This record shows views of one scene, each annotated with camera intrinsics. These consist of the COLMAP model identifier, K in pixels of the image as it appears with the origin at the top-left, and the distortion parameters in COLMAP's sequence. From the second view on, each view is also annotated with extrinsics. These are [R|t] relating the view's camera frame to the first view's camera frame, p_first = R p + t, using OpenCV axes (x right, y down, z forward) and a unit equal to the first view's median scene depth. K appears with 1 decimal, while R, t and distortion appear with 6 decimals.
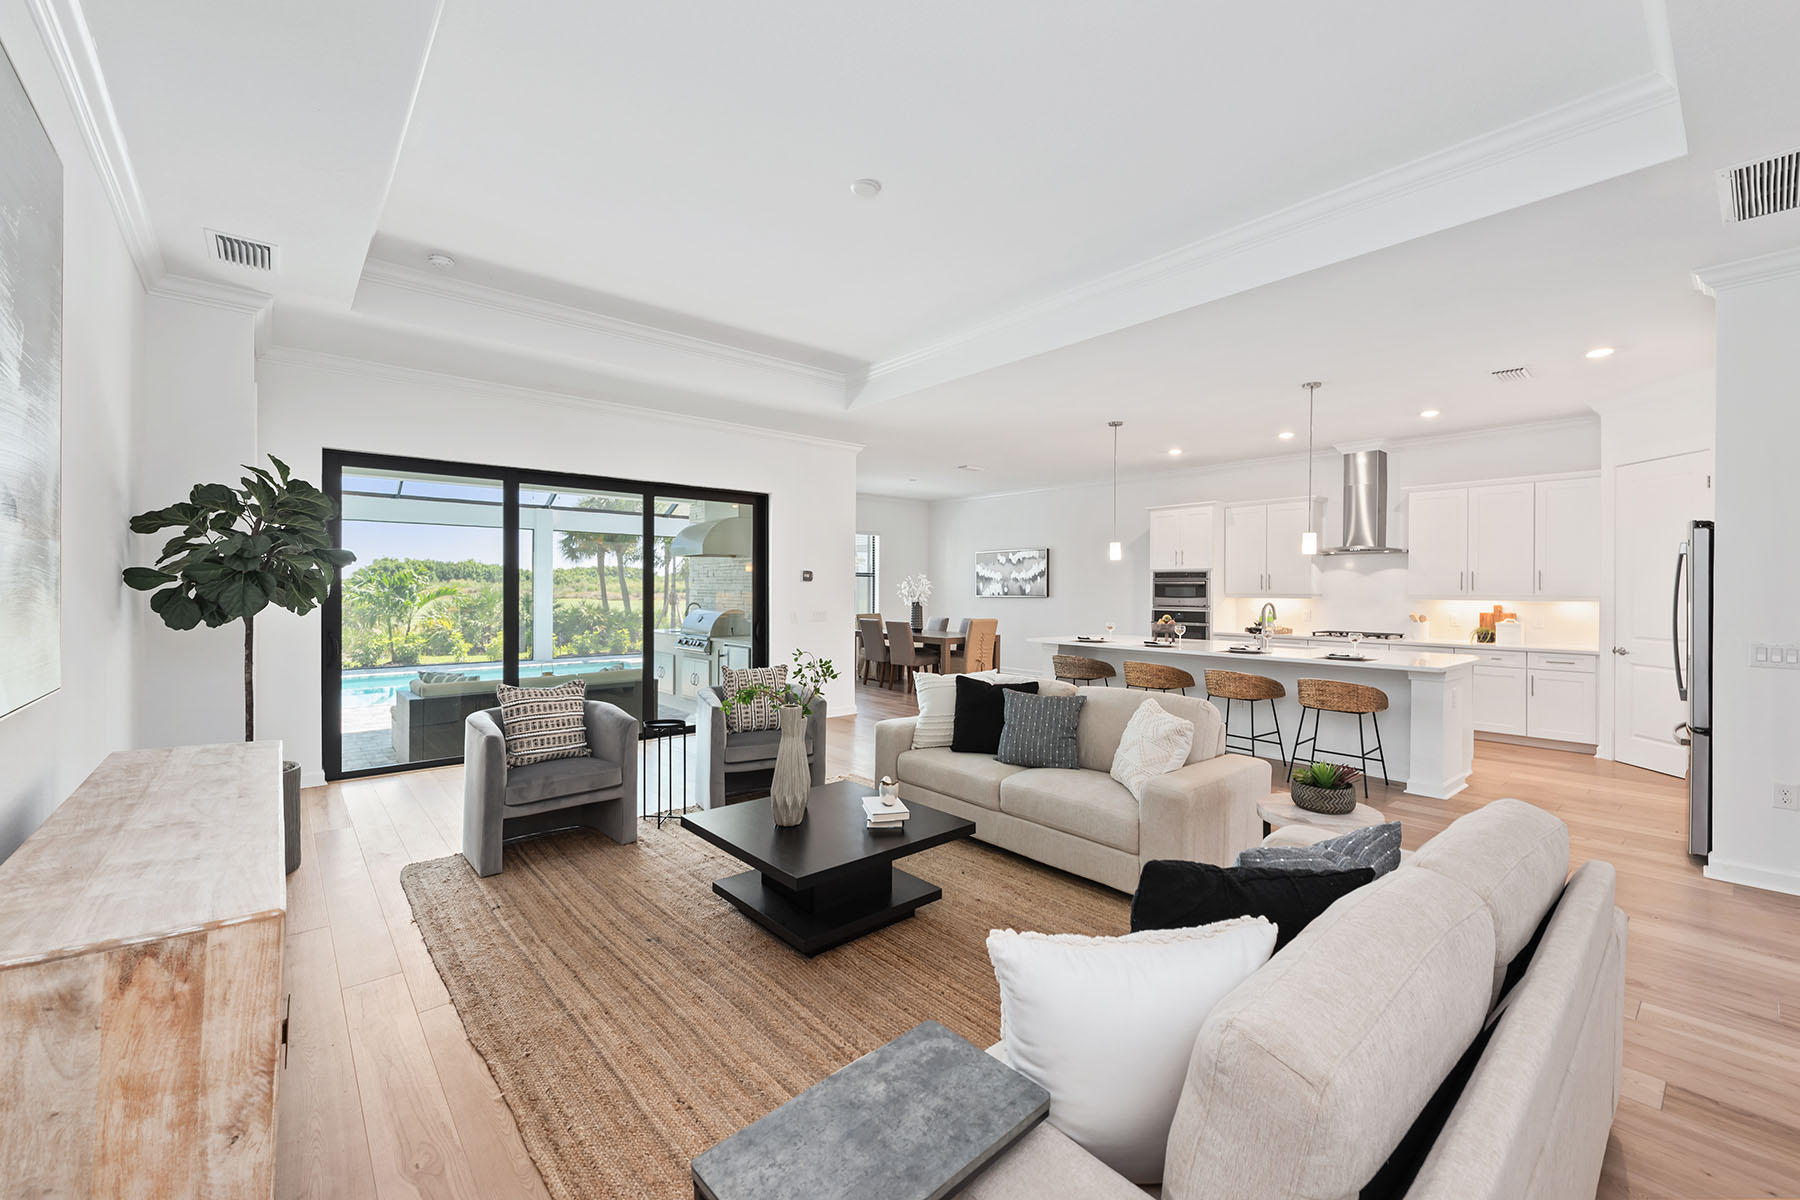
lens RADIAL K [[739.0, 0, 894.2], [0, 739.0, 591.4], [0, 0, 1]] dist [0.008710, -0.001407]
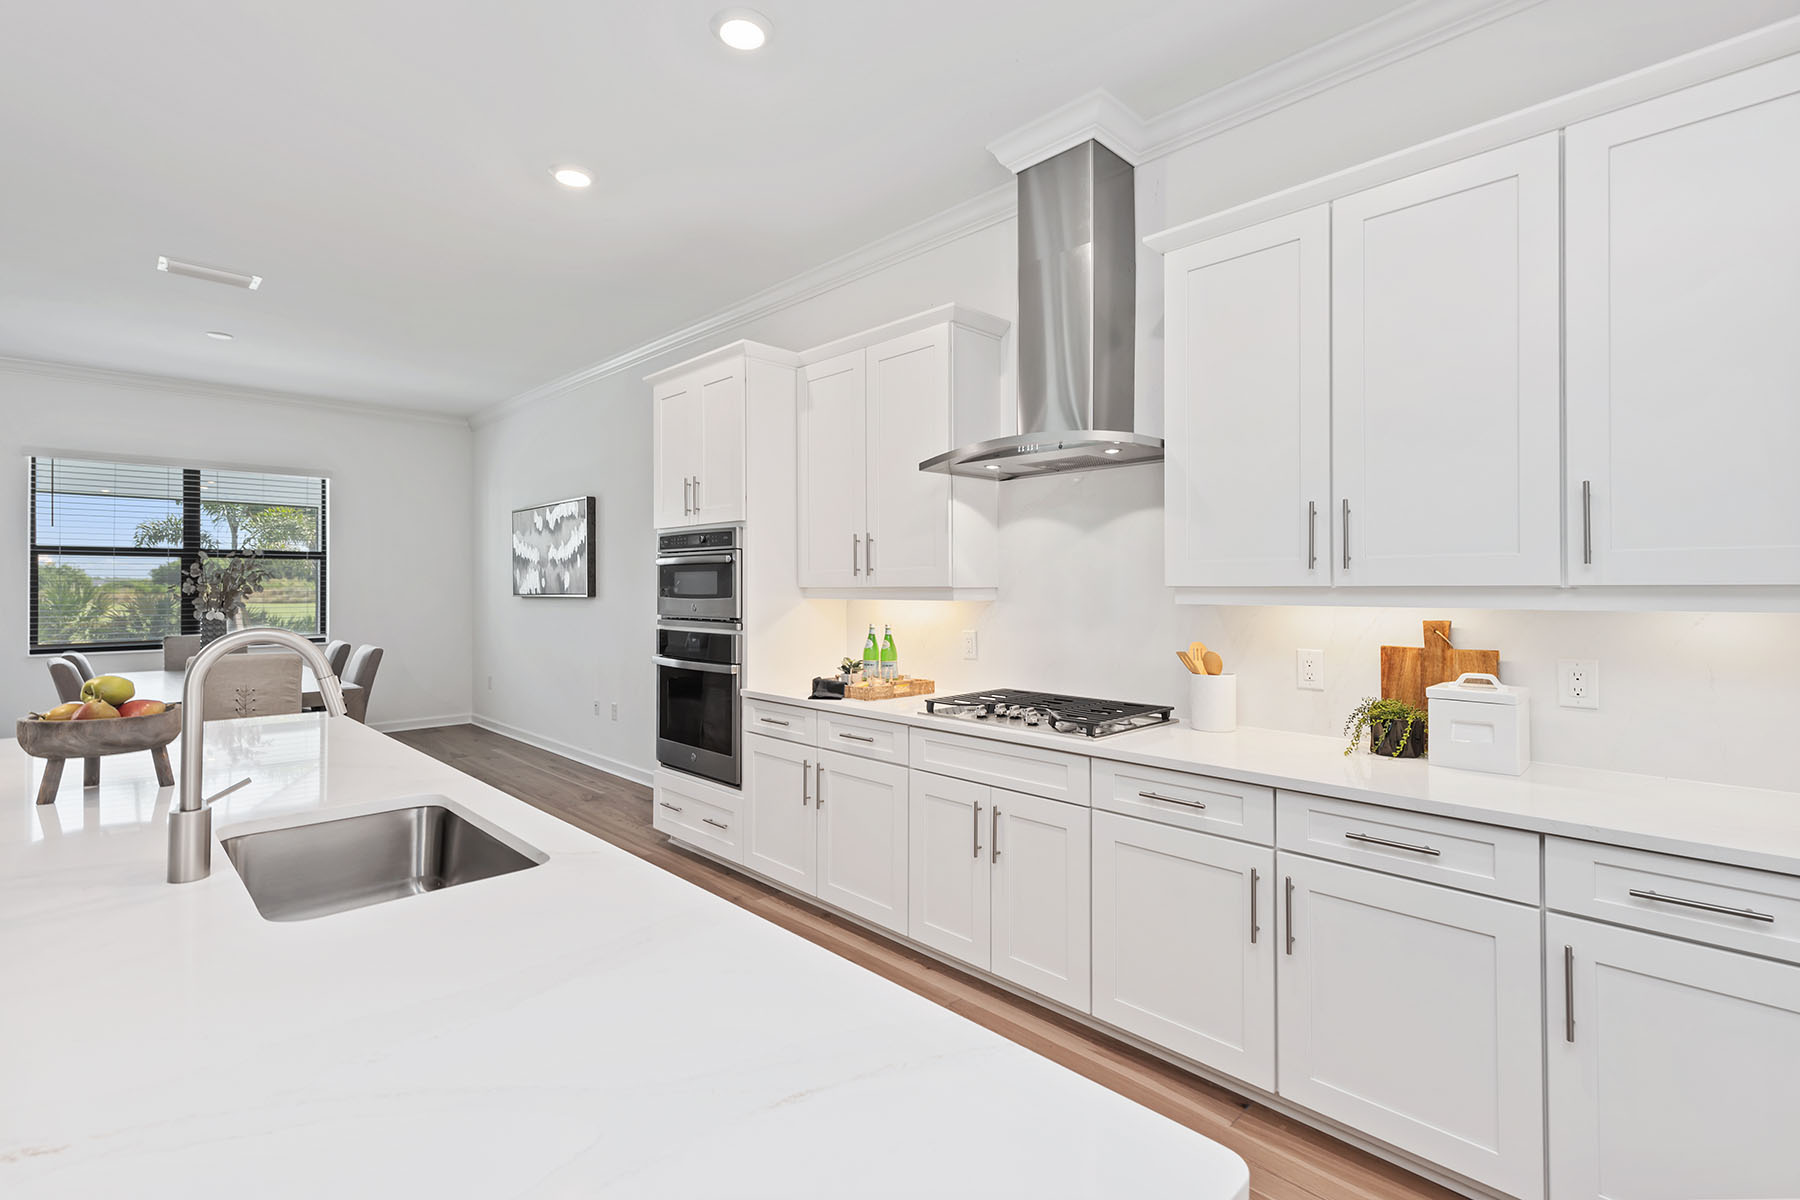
lens RADIAL K [[809.2, 0, 917.2], [0, 809.2, 584.7], [0, 0, 1]] dist [0.009786, -0.000060]
pose [[0.995848, -0.003440, 0.090969, 0.477968], [0.004003, 0.999974, -0.006012, 0.004585], [-0.090946, 0.006351, 0.995836, 0.577460]]
